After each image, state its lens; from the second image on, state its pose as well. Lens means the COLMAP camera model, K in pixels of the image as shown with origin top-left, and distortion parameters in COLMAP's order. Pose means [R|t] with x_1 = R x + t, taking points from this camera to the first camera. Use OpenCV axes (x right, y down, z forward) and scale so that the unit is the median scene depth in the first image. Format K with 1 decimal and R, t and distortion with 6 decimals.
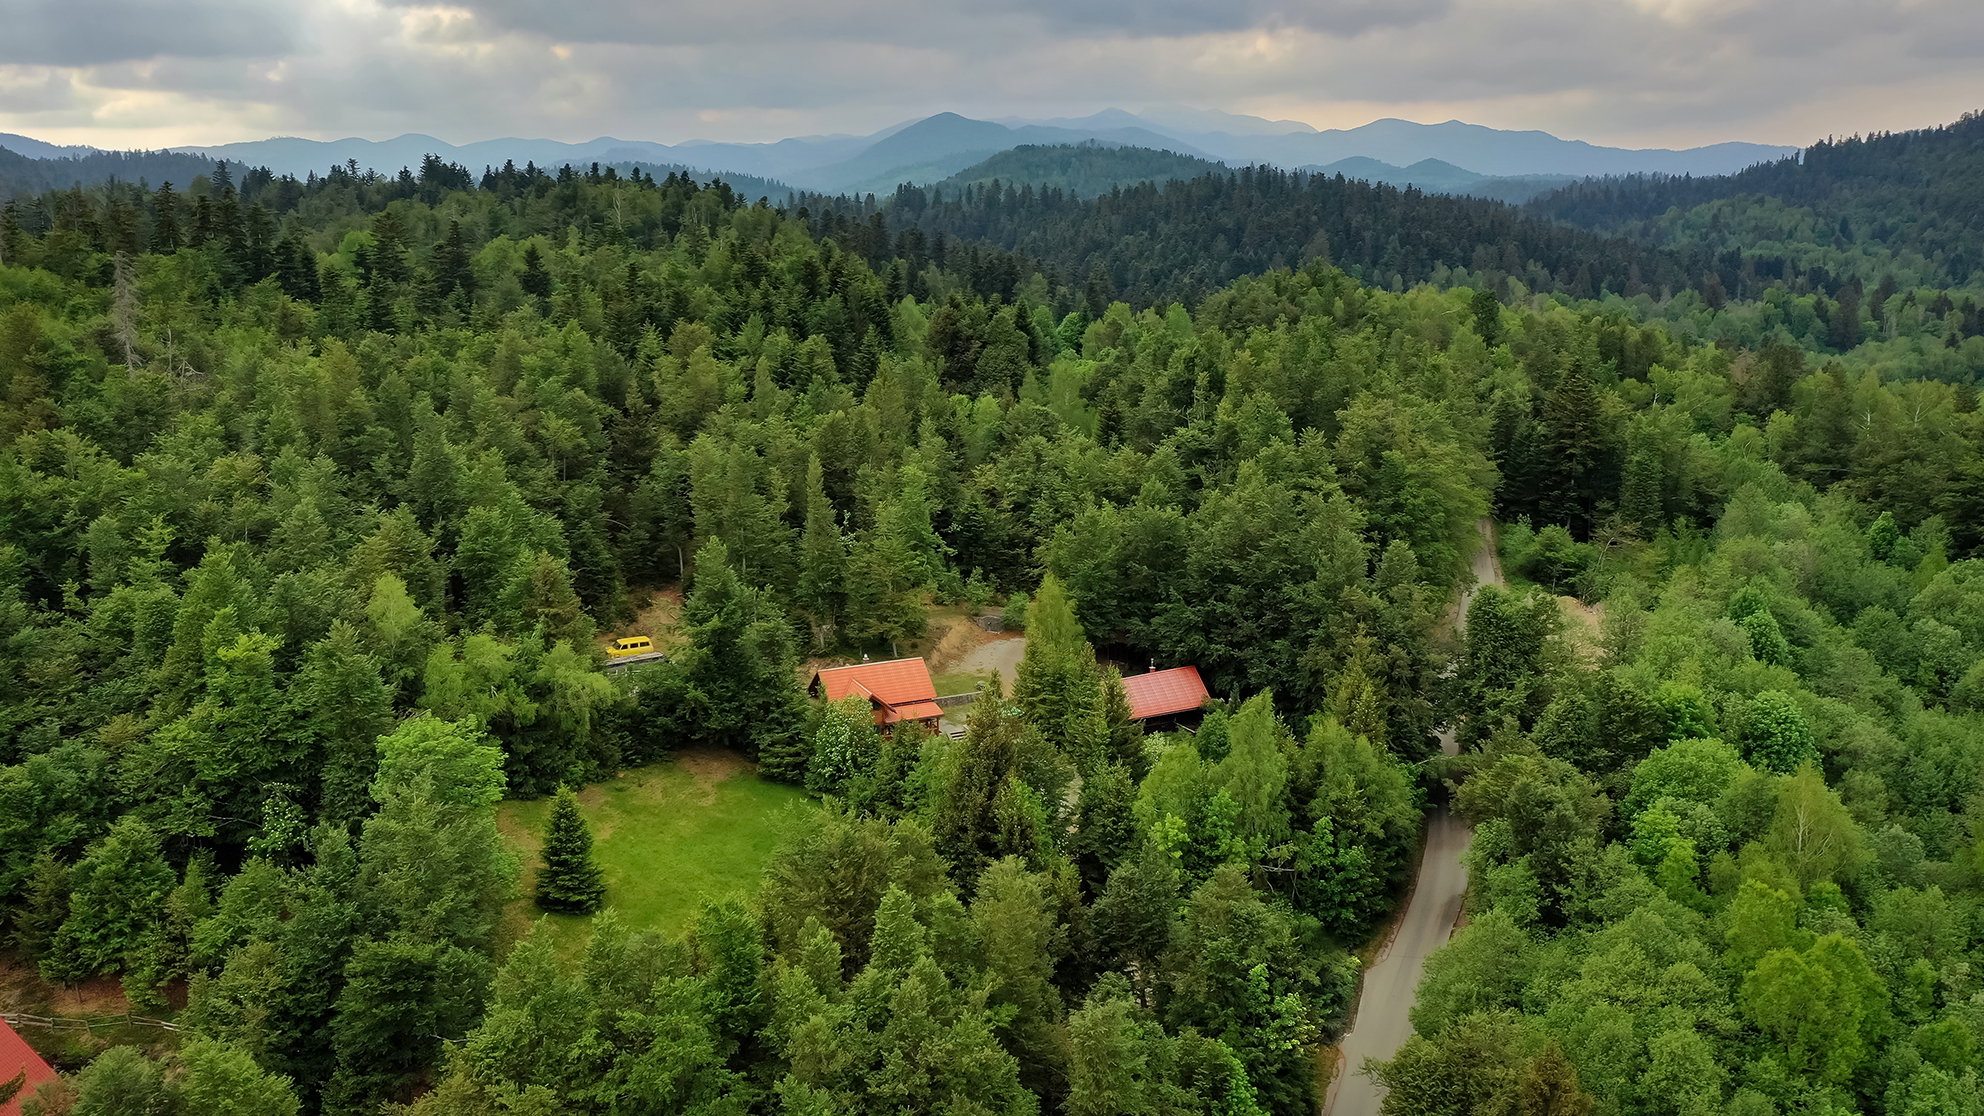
lens RADIAL K [[1579.8, 0, 992.0], [0, 1579.8, 558.0], [0, 0, 1]] dist [0.005362, 0.016015]
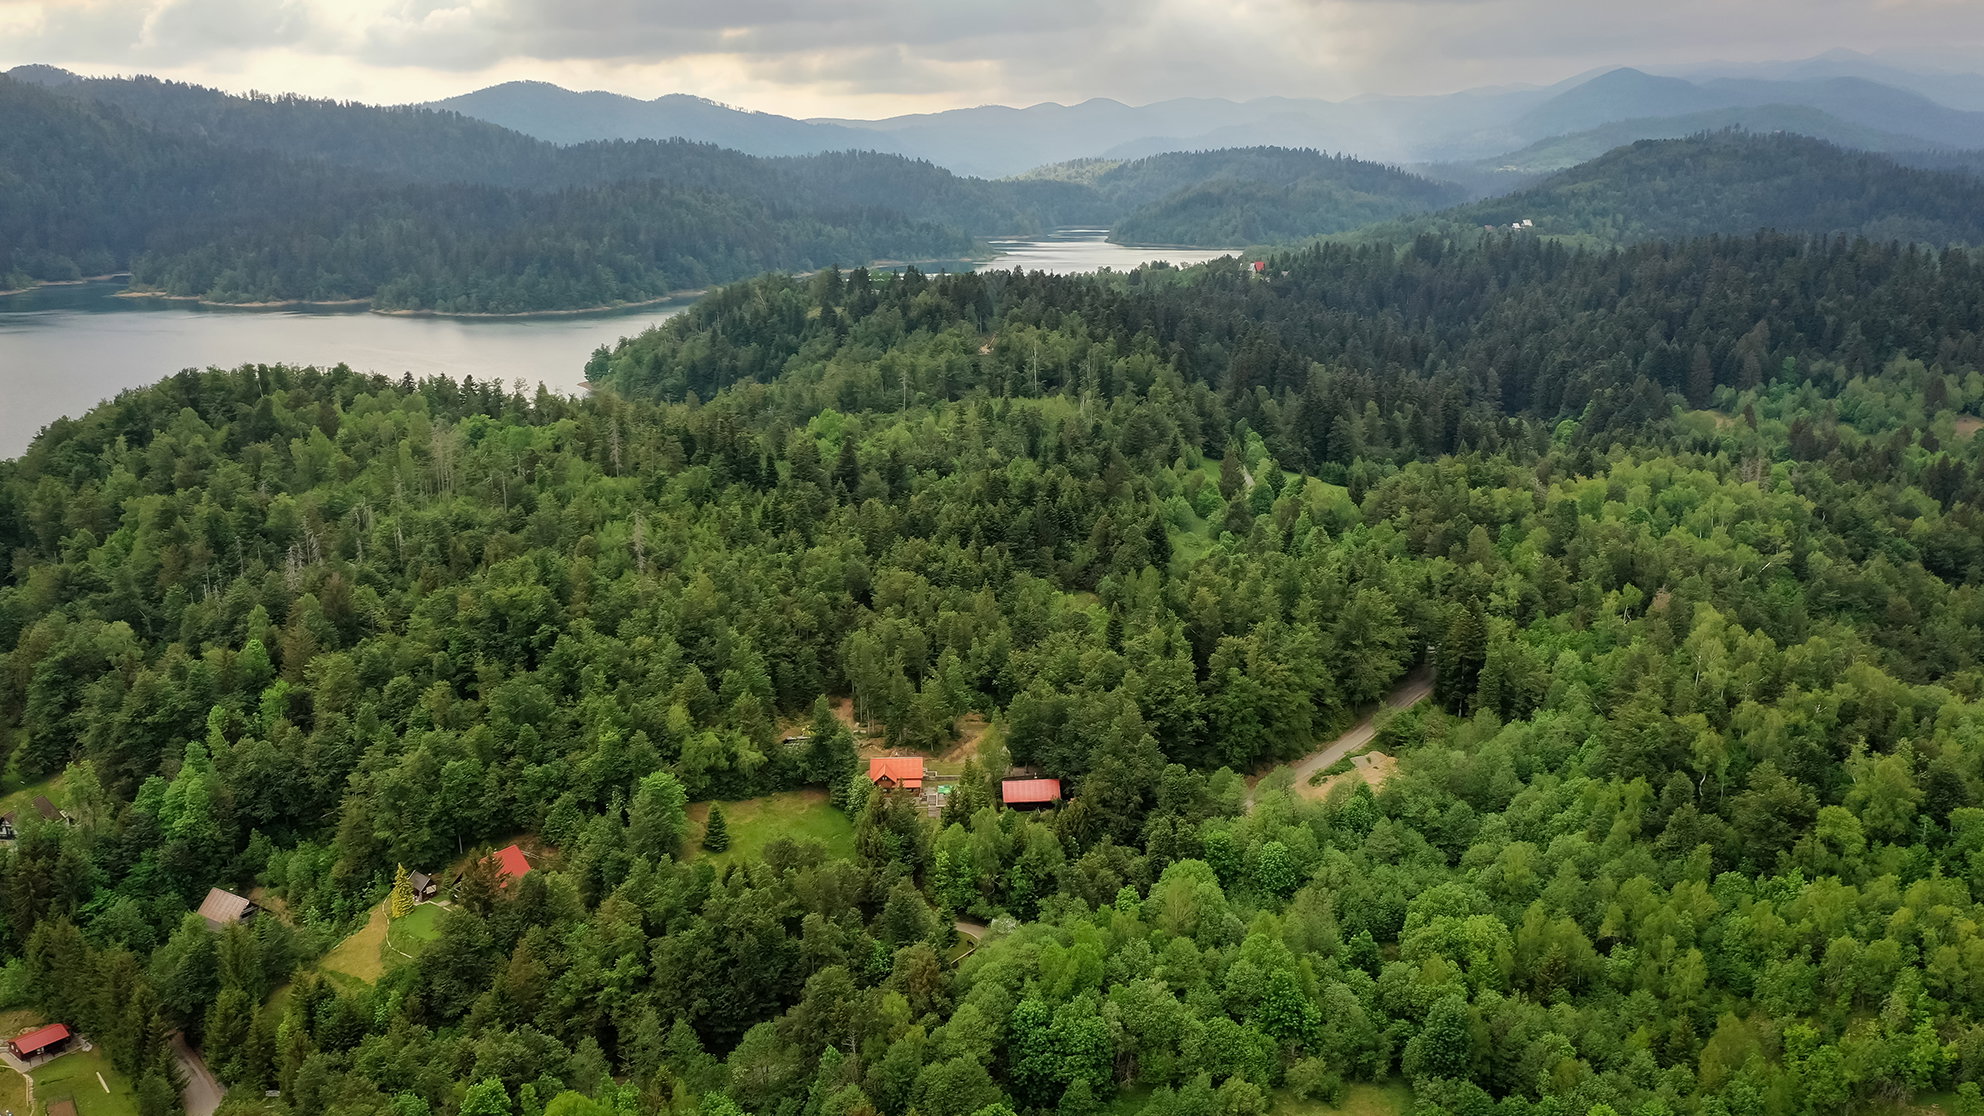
lens RADIAL K [[1653.1, 0, 992.0], [0, 1653.1, 558.0], [0, 0, 1]] dist [-0.036274, 0.107367]
pose [[0.904569, 0.096556, -0.415250, 1.095168], [-0.075879, 0.994927, 0.066053, -0.416868], [0.419521, -0.028241, 0.907306, -1.112281]]
